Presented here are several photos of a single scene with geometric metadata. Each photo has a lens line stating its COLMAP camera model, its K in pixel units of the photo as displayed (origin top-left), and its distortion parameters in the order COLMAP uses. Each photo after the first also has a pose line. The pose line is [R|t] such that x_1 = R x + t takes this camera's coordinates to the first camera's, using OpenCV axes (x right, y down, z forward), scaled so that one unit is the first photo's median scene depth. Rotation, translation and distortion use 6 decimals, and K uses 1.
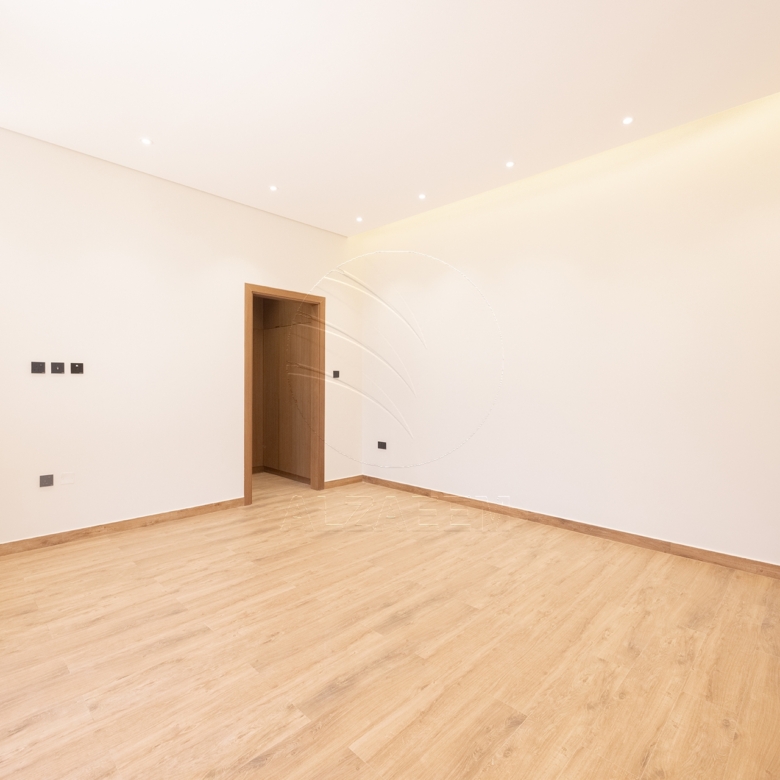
lens RADIAL K [[455.6, 0, 390.0], [0, 455.6, 390.0], [0, 0, 1]] dist [-0.003414, 0.000952]
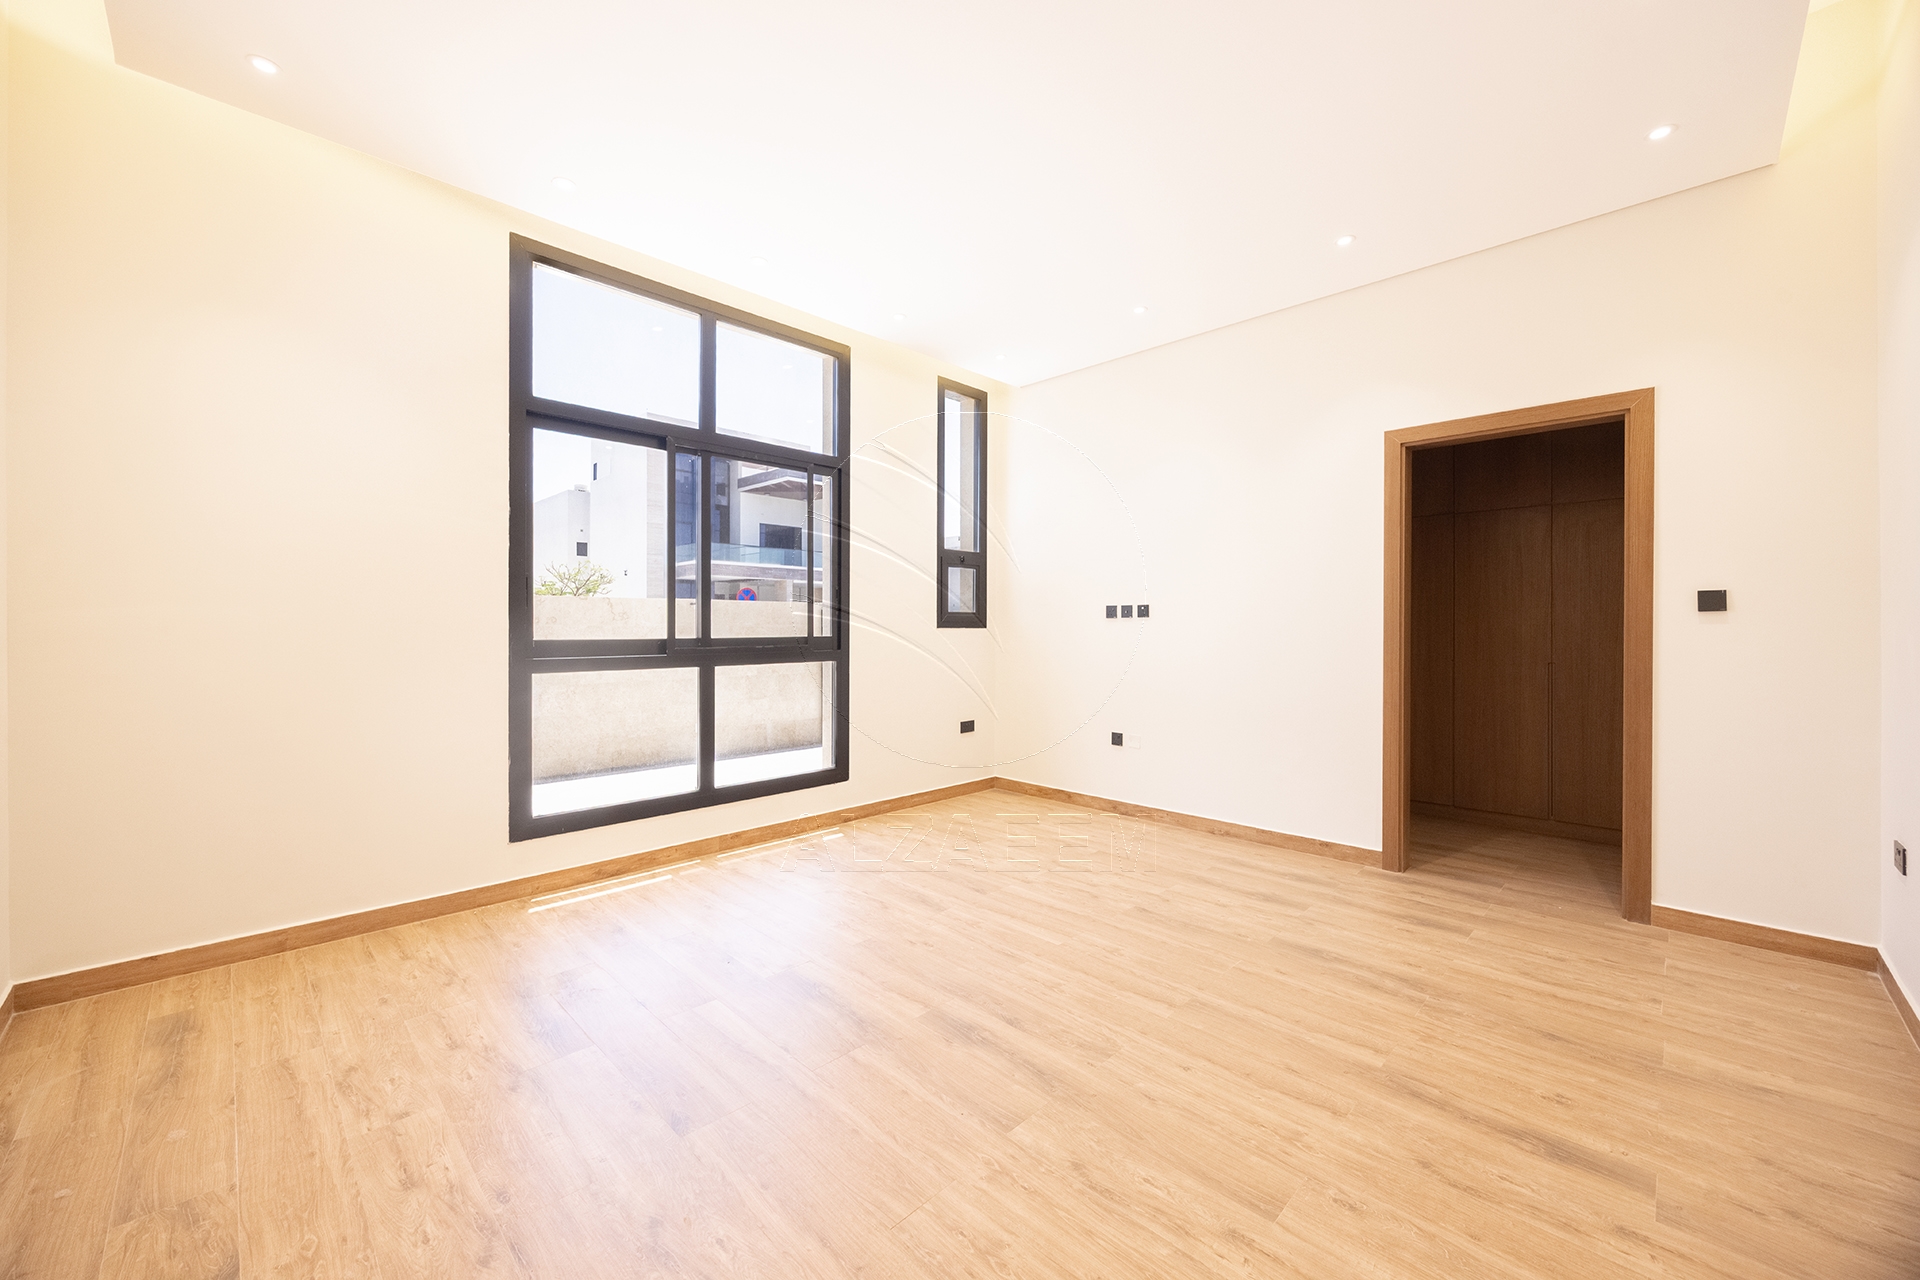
lens RADIAL K [[740.4, 0, 962.6], [0, 740.4, 631.5], [0, 0, 1]] dist [0.000325, -0.000096]
pose [[-0.028734, 0.000348, -0.999587, 0.688486], [-0.014488, 0.999895, 0.000764, -0.006663], [0.999482, 0.014504, -0.028725, 0.725809]]
